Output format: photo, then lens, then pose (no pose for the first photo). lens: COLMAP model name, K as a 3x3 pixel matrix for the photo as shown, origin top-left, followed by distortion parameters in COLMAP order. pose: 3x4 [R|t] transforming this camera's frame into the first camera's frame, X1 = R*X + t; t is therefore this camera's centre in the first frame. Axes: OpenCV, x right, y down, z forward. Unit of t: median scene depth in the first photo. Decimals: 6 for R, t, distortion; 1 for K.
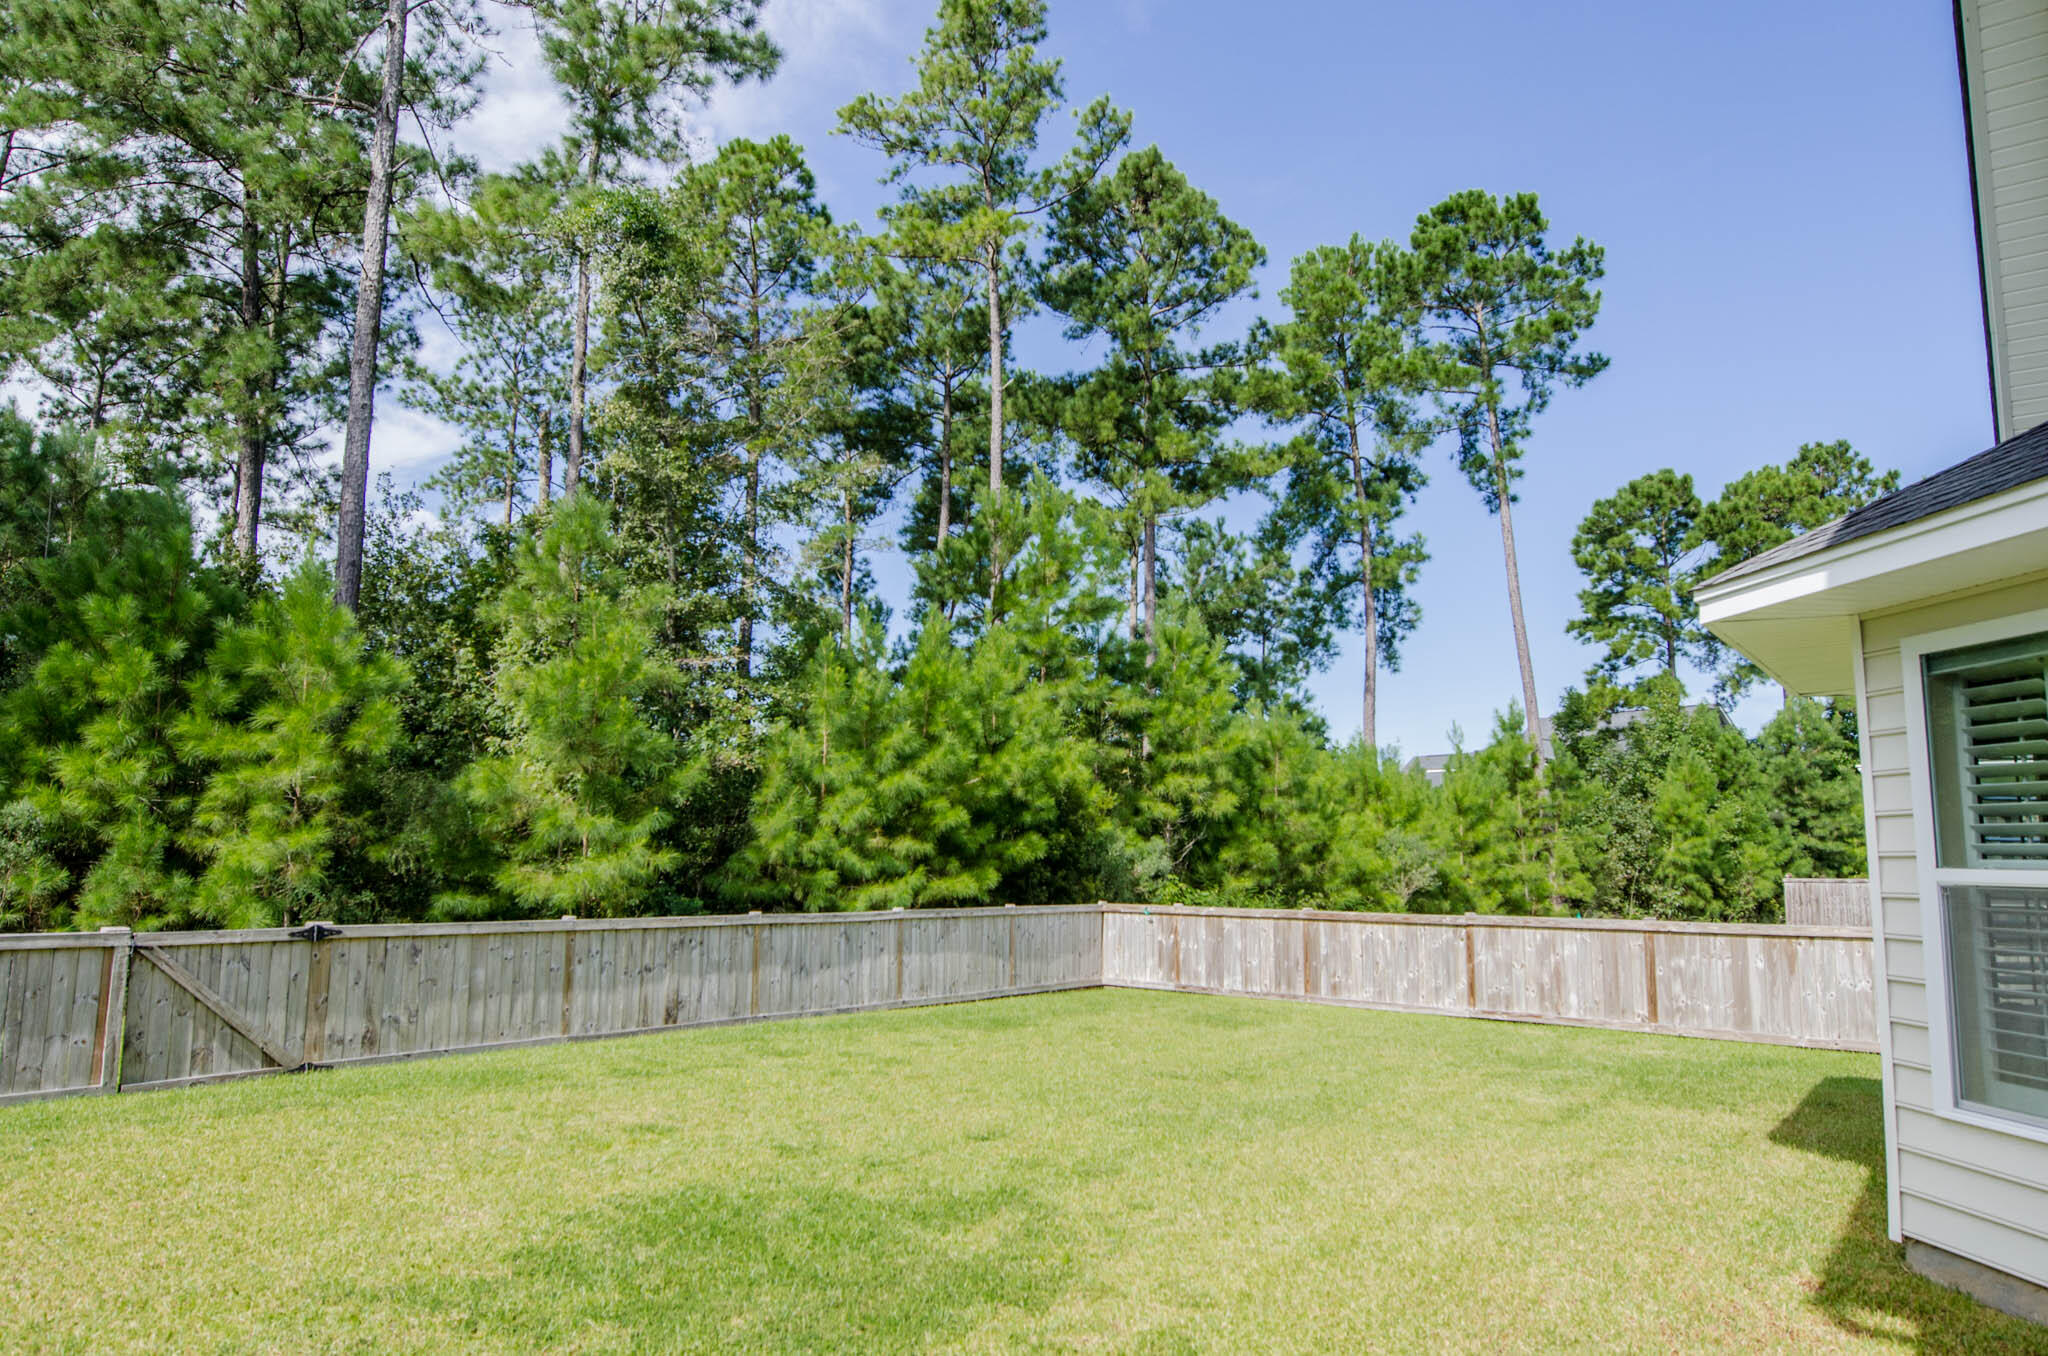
lens RADIAL K [[1255.6, 0, 1020.7], [0, 1255.6, 682.2], [0, 0, 1]] dist [-0.006673, -0.003068]
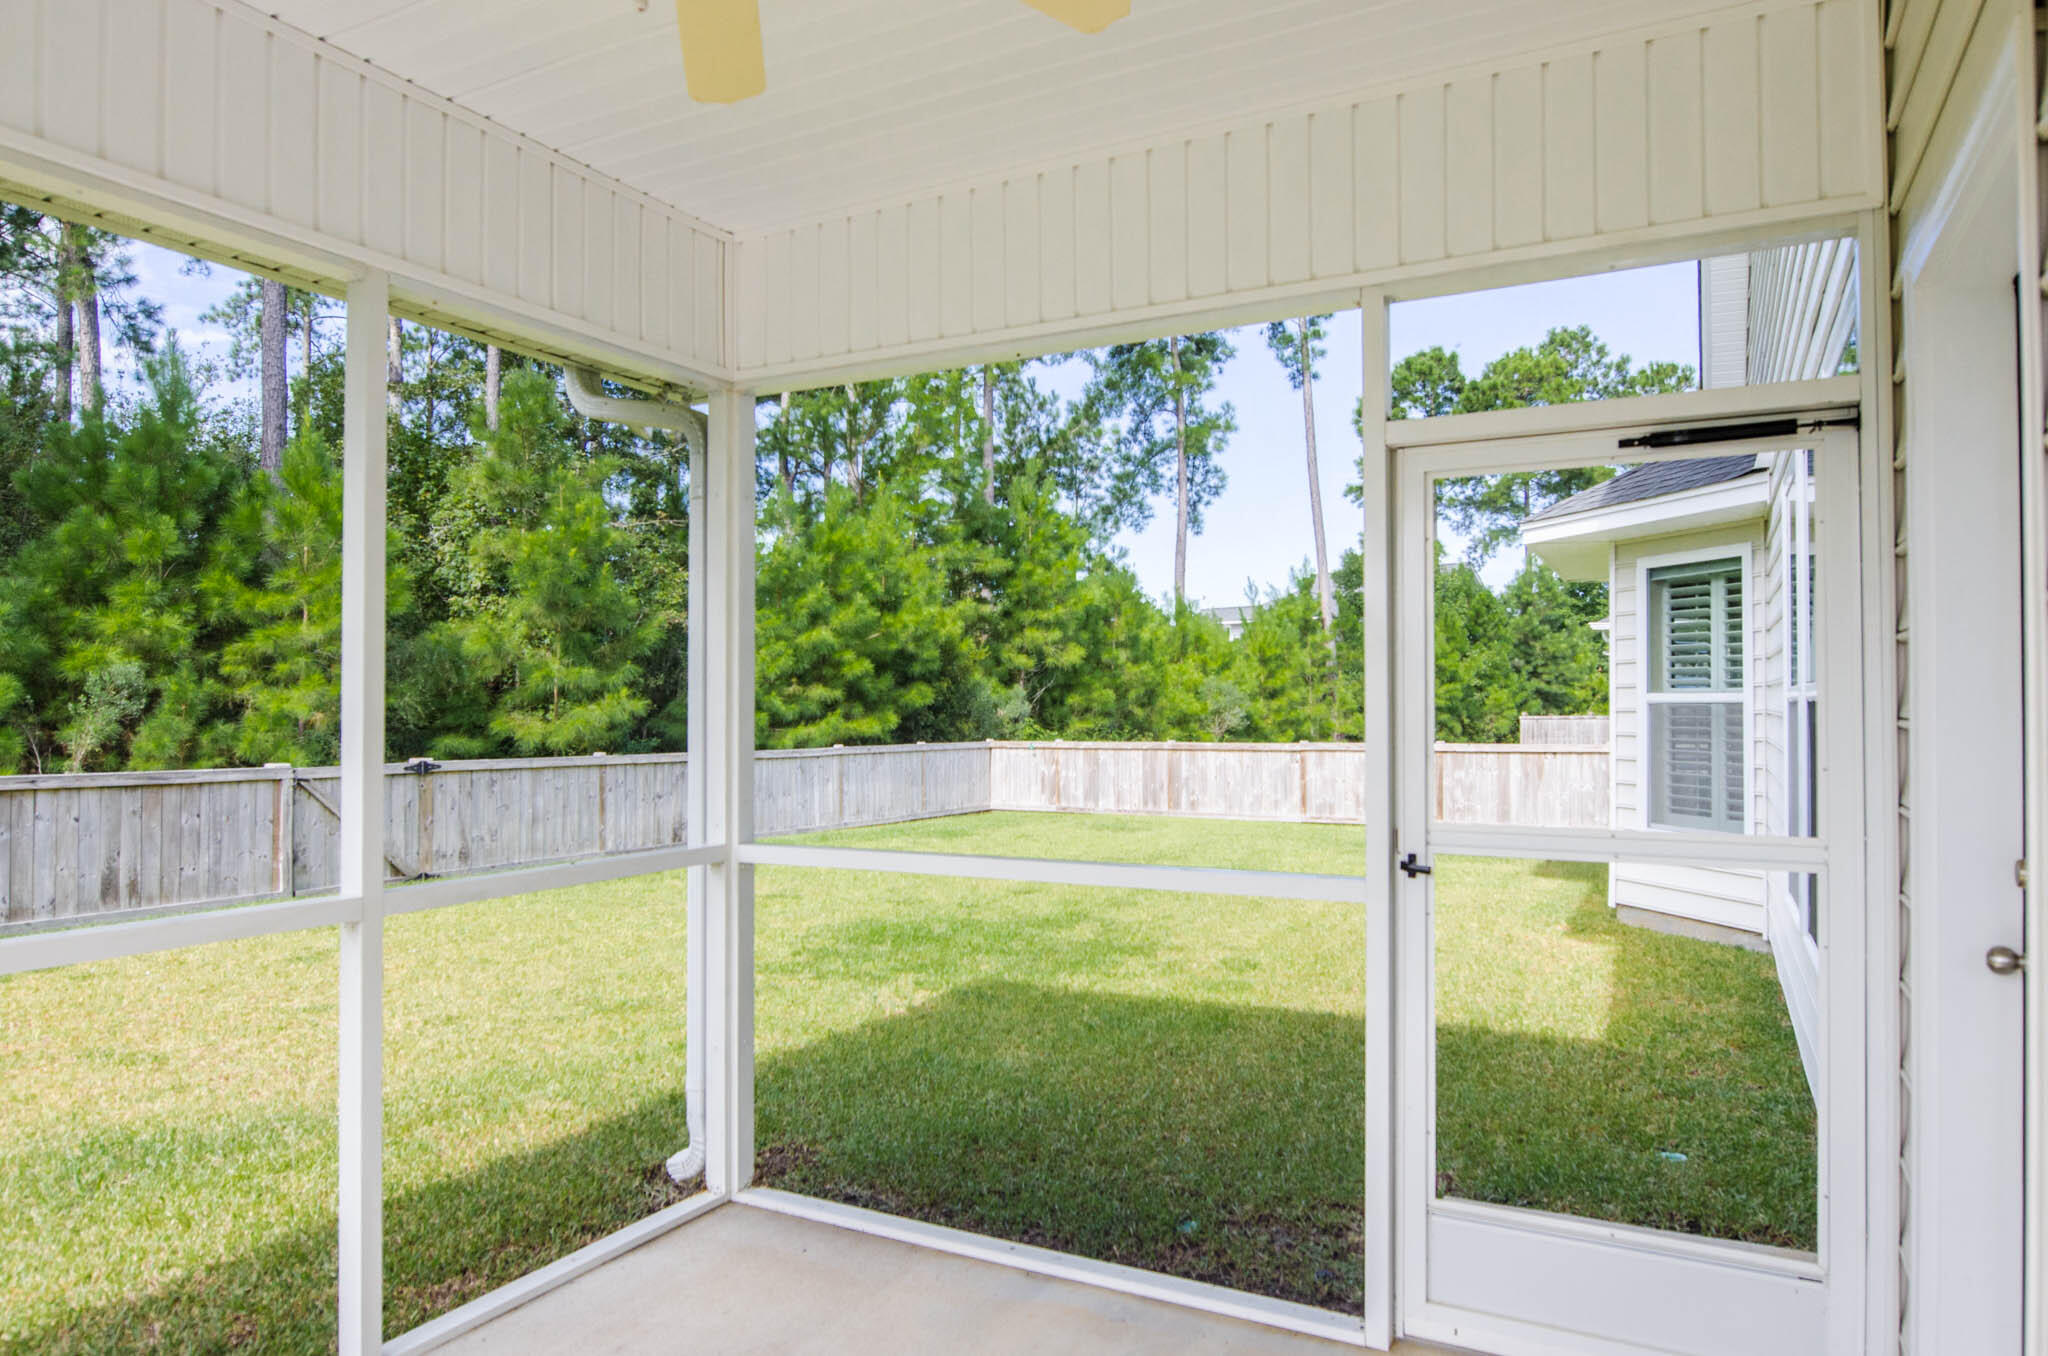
lens RADIAL K [[1284.4, 0, 1030.9], [0, 1284.4, 681.3], [0, 0, 1]] dist [0.000492, -0.000830]
pose [[0.982182, -0.007169, 0.187794, -0.088384], [-0.014942, 0.993129, 0.116064, -0.012331], [-0.187336, -0.116802, 0.975327, -0.115307]]
